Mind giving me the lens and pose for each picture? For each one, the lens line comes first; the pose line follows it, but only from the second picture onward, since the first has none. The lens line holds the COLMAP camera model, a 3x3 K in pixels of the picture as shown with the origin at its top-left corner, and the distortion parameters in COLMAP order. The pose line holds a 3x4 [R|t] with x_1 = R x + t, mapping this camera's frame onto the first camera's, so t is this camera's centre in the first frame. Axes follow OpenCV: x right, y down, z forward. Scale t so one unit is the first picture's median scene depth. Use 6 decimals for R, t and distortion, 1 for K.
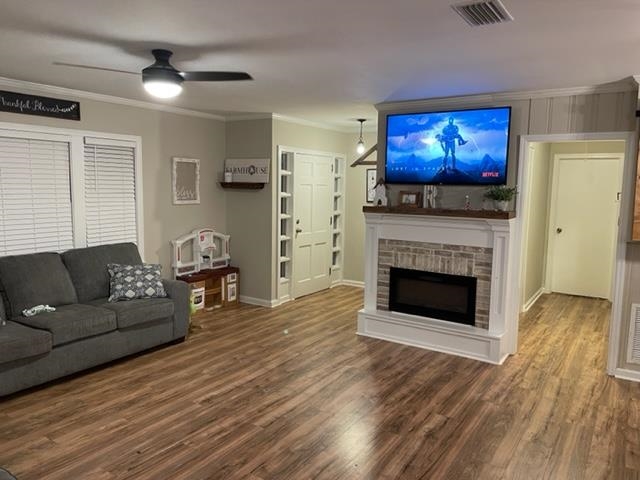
lens RADIAL K [[487.0, 0, 324.2], [0, 487.0, 239.3], [0, 0, 1]] dist [0.065013, -0.047739]
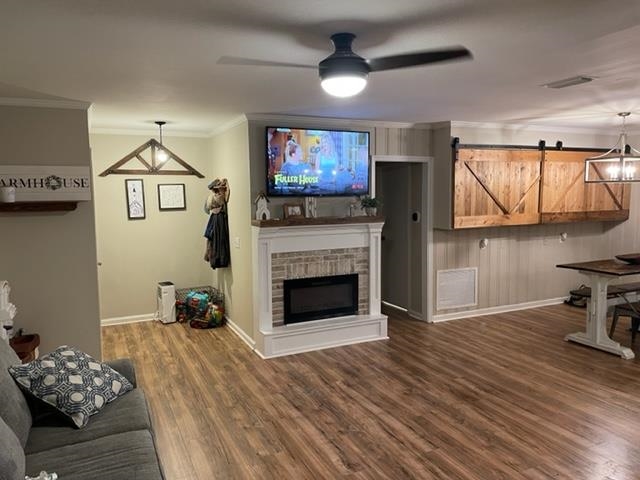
lens RADIAL K [[487.0, 0, 326.1], [0, 487.0, 236.6], [0, 0, 1]] dist [0.065013, -0.047739]
pose [[0.517417, -0.104752, 0.849297, -0.681641], [0.117764, 0.991753, 0.050577, -0.074560], [-0.847591, 0.073847, 0.525486, 0.421681]]
